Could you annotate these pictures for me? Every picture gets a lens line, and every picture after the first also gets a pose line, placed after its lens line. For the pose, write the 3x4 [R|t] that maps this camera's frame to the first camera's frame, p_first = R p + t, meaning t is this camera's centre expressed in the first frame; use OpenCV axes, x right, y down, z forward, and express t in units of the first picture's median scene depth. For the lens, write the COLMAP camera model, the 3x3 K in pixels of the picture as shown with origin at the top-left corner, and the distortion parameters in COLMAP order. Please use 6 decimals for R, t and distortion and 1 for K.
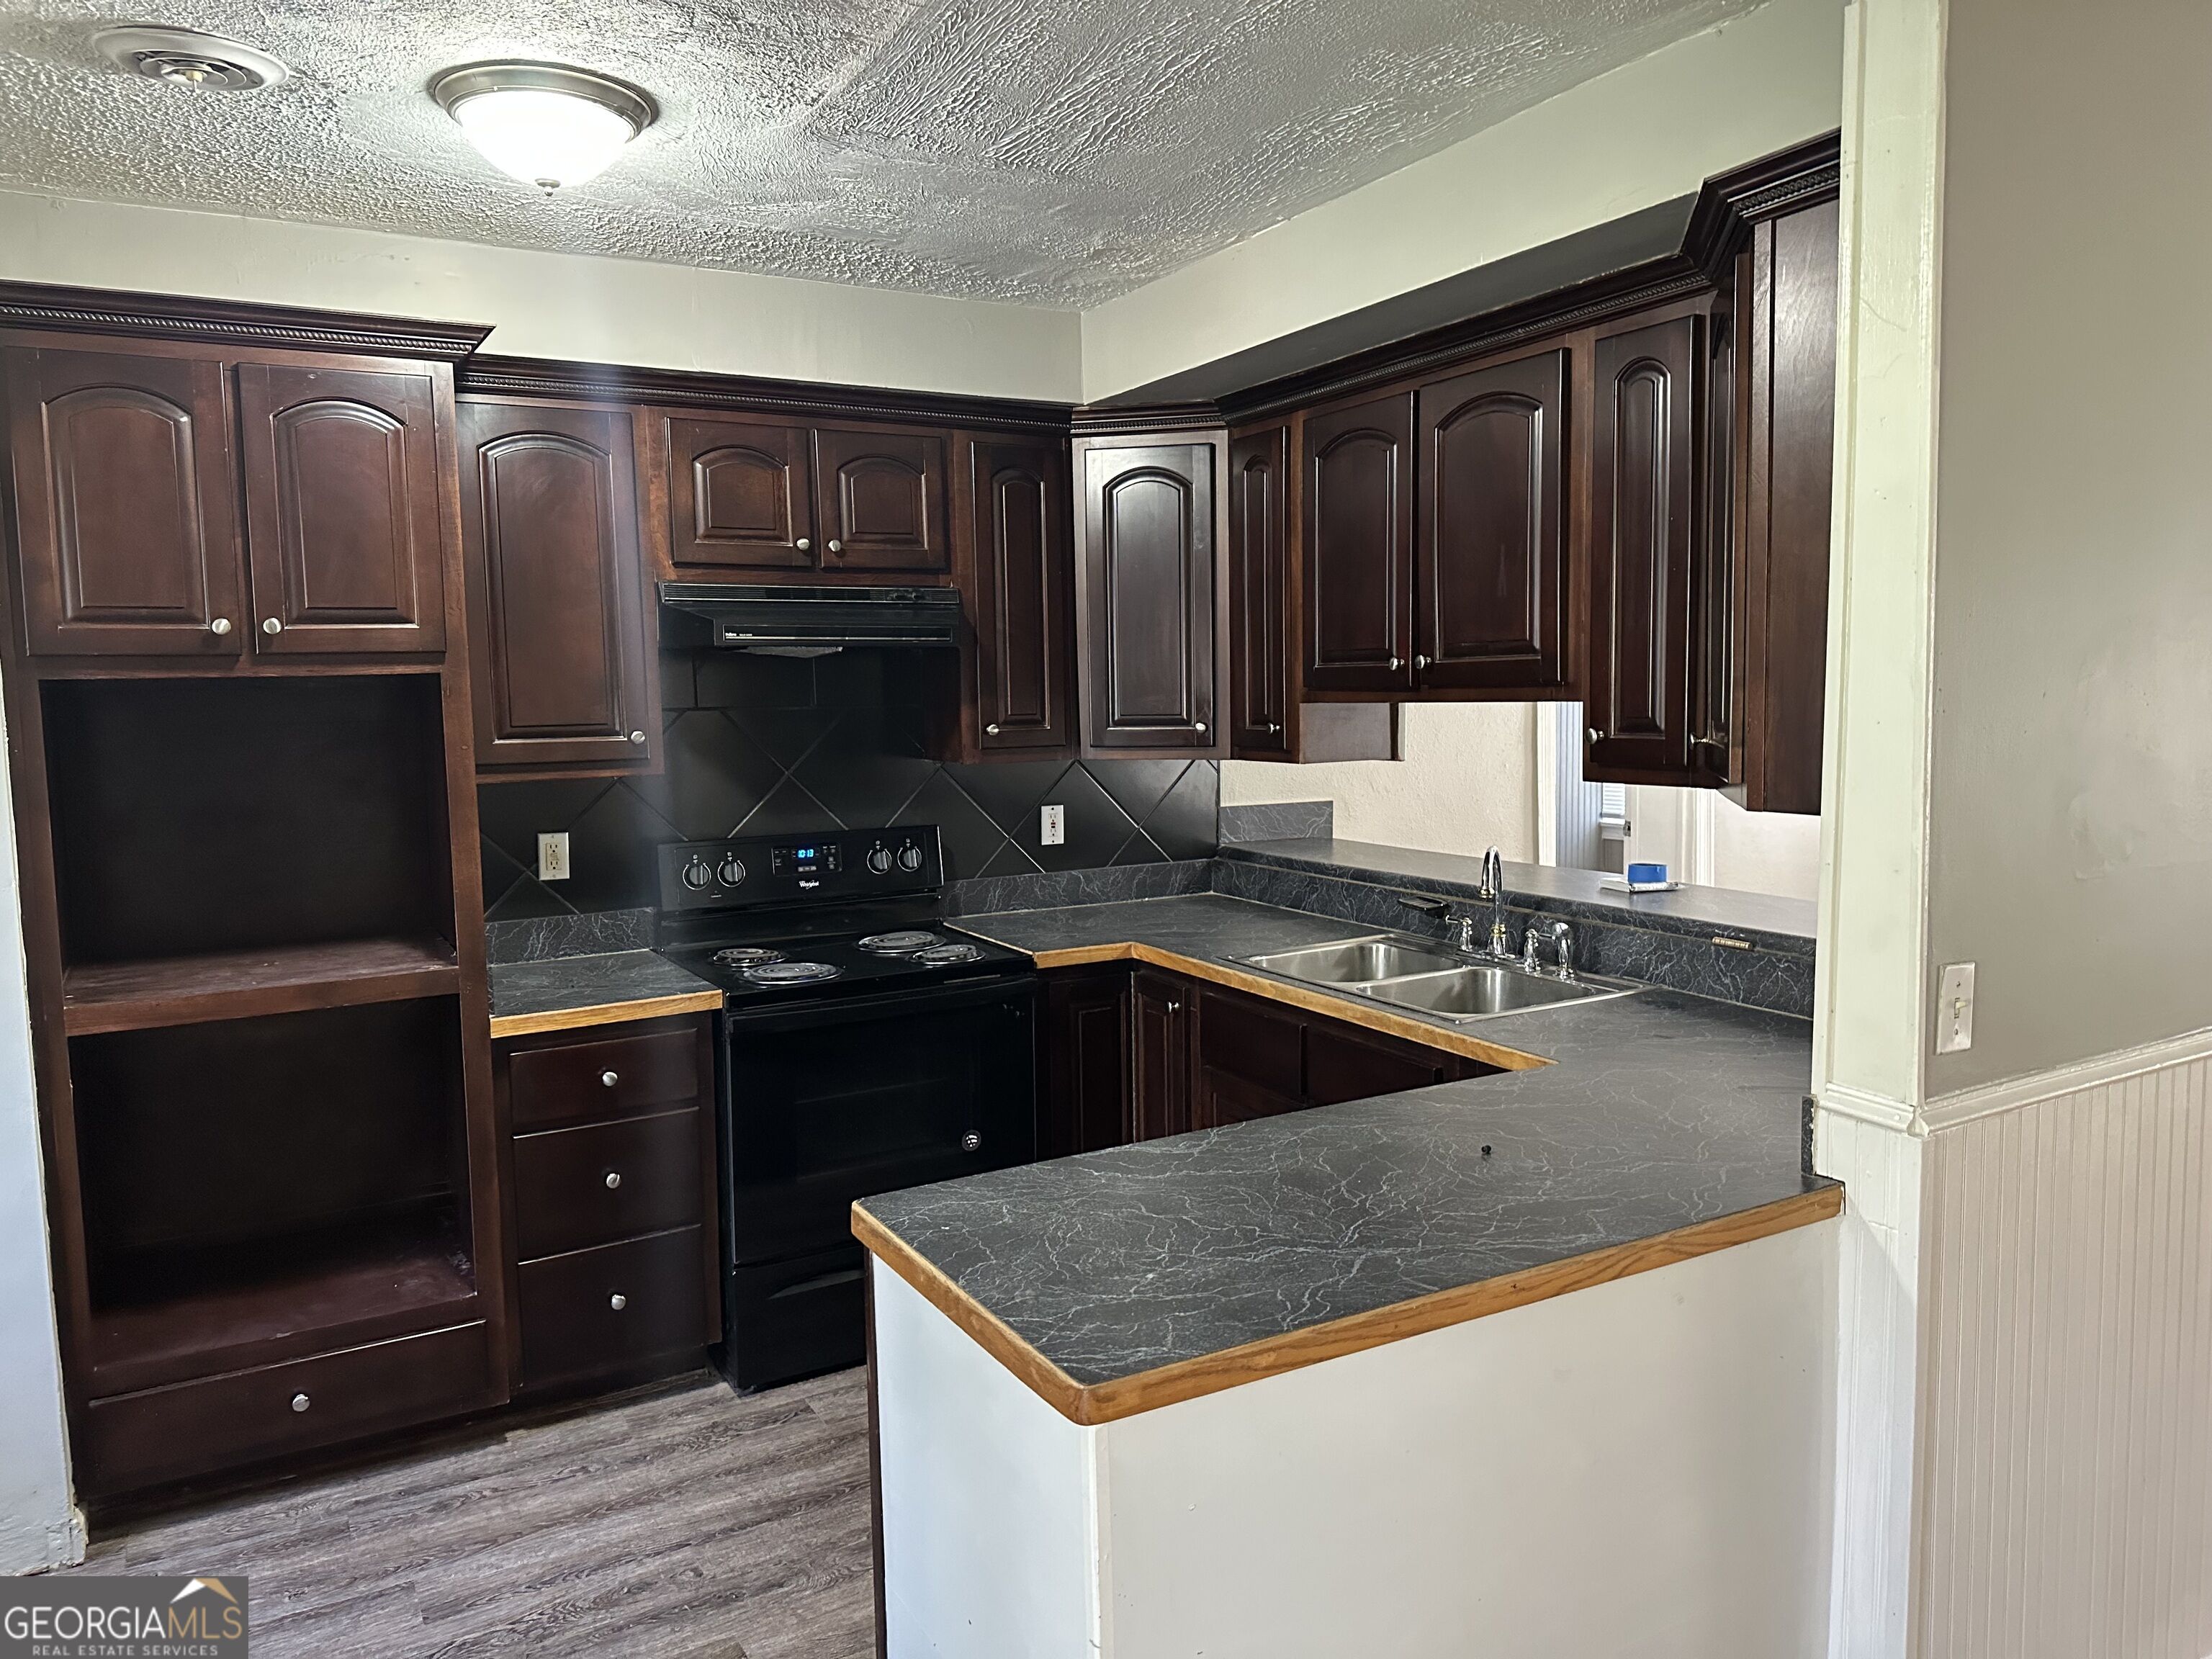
lens RADIAL K [[1557.1, 0, 1098.8], [0, 1557.1, 834.7], [0, 0, 1]] dist [0.053133, -0.058496]
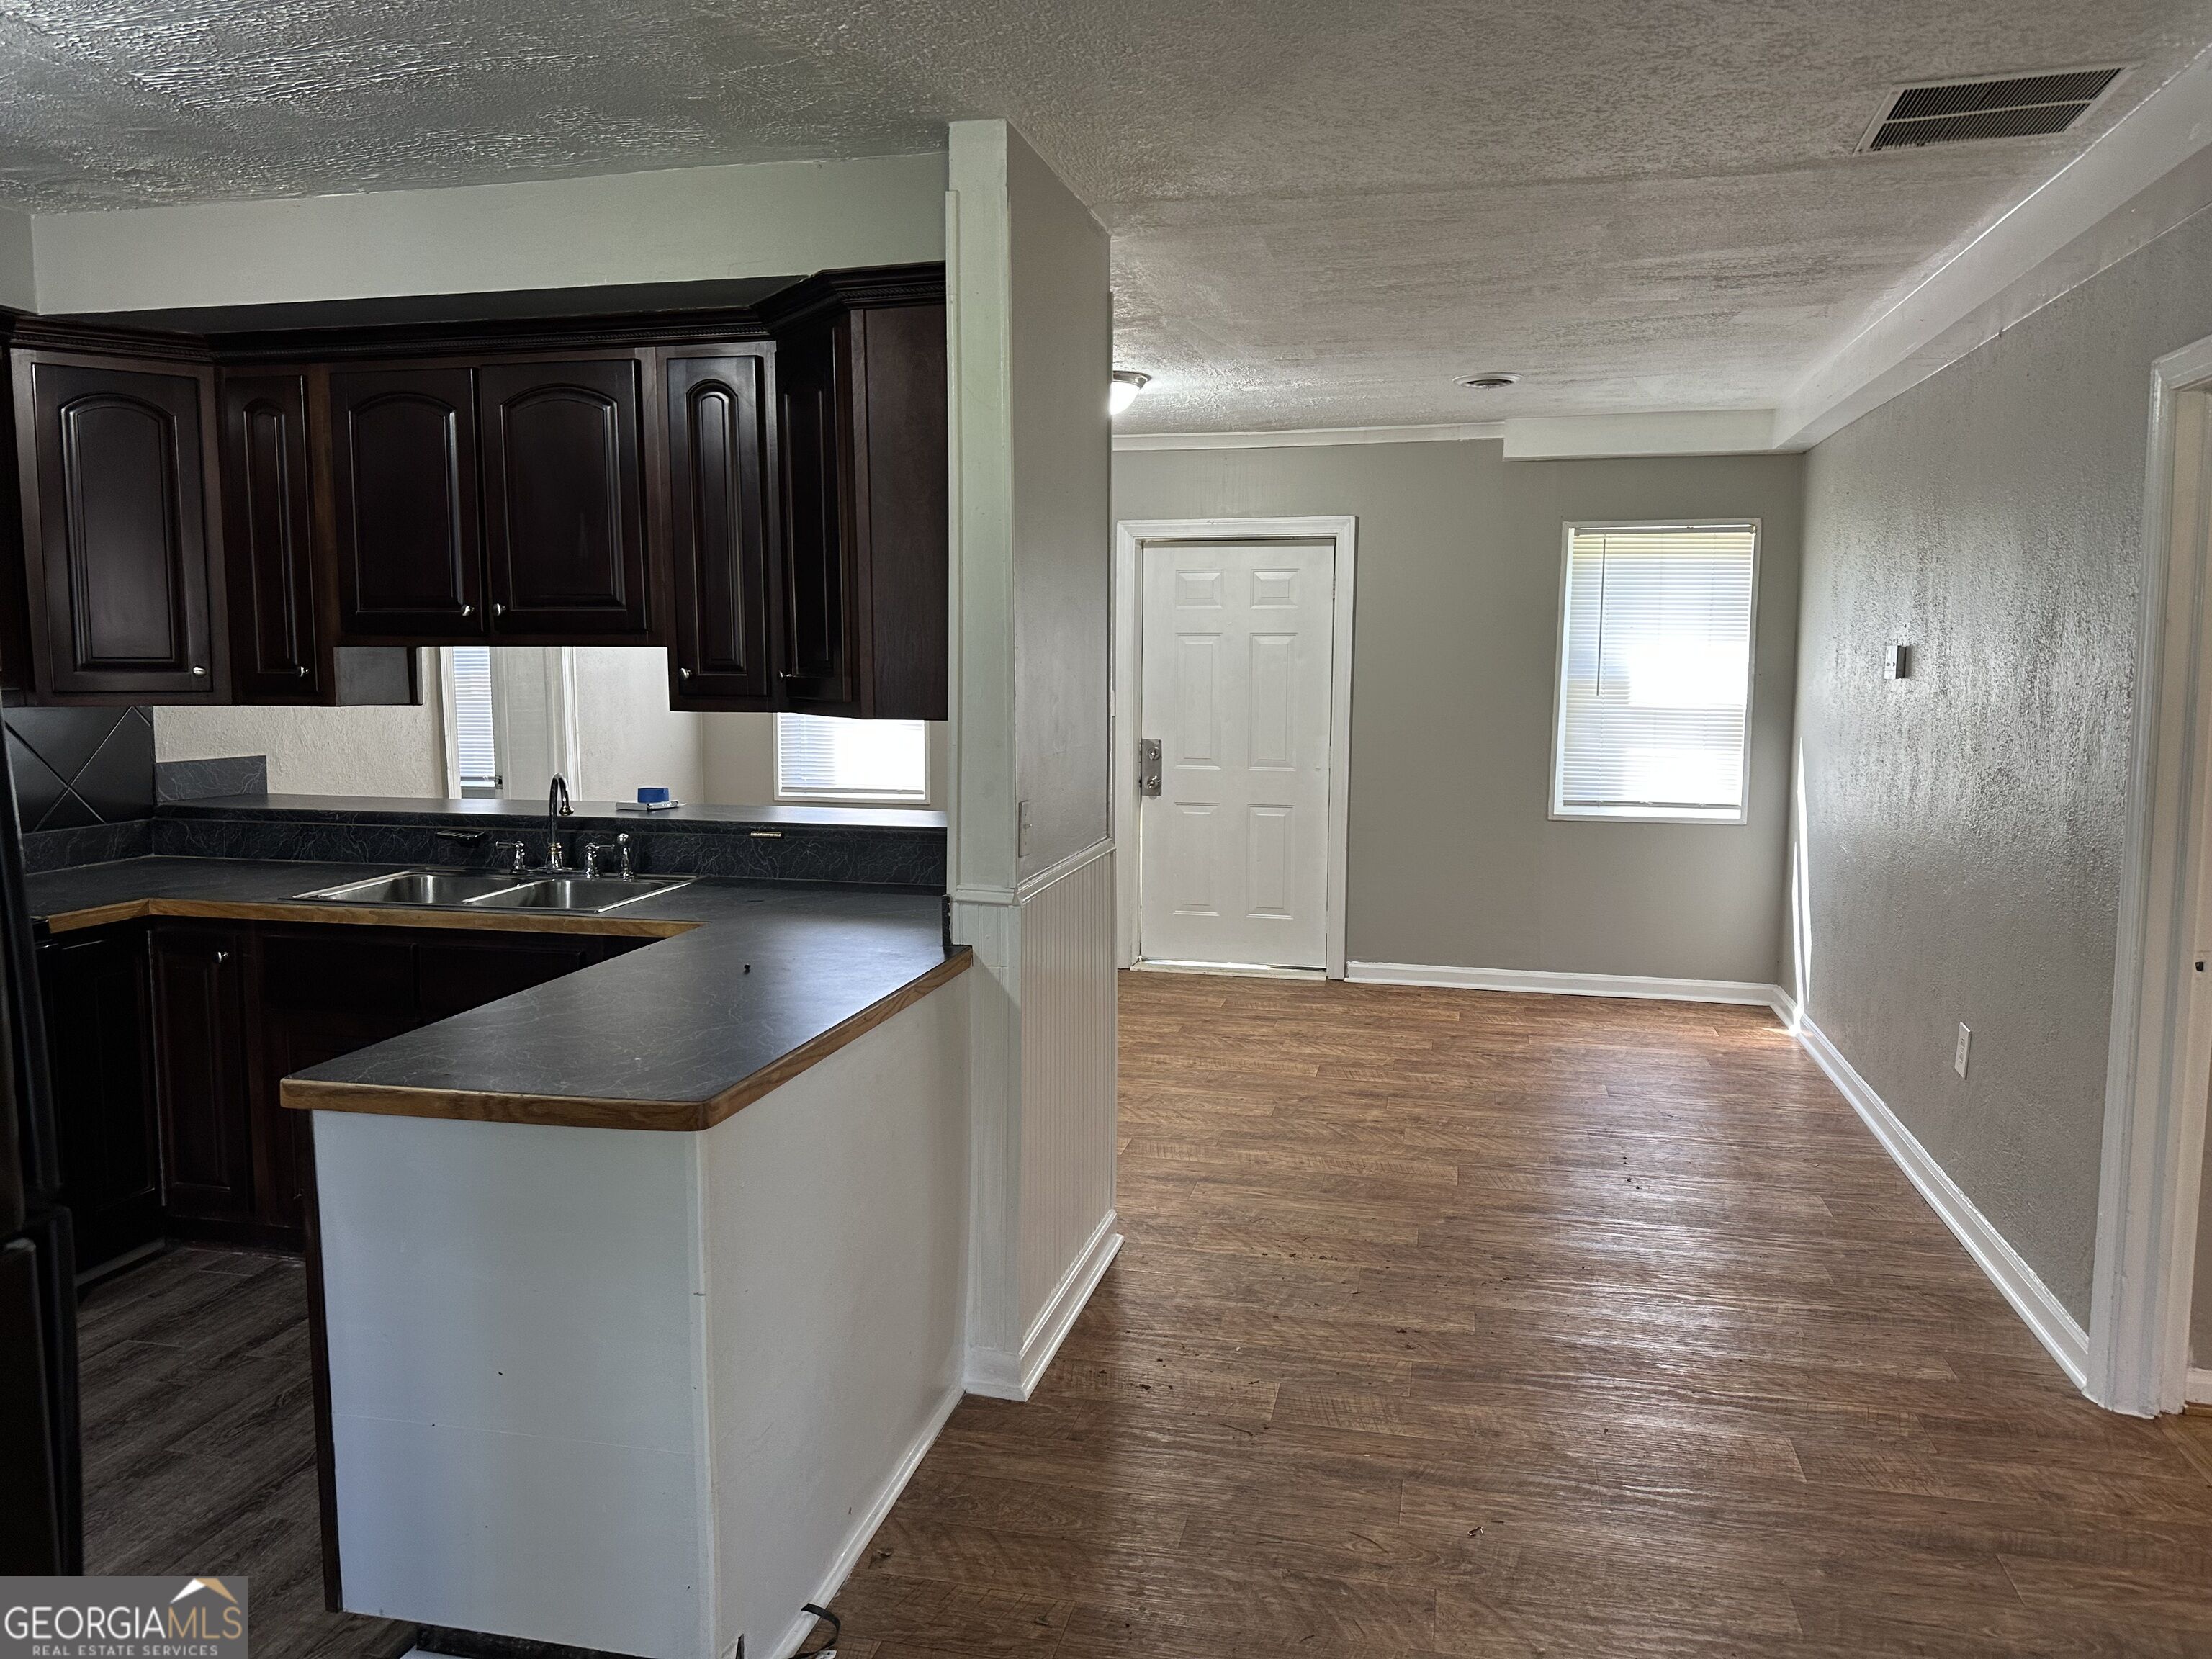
lens RADIAL K [[1557.1, 0, 1129.4], [0, 1557.1, 840.0], [0, 0, 1]] dist [0.053133, -0.058496]
pose [[0.667800, -0.068113, 0.741217, -0.335208], [0.059589, 0.997500, 0.037977, 0.038602], [-0.741951, 0.018807, 0.670190, -0.096360]]
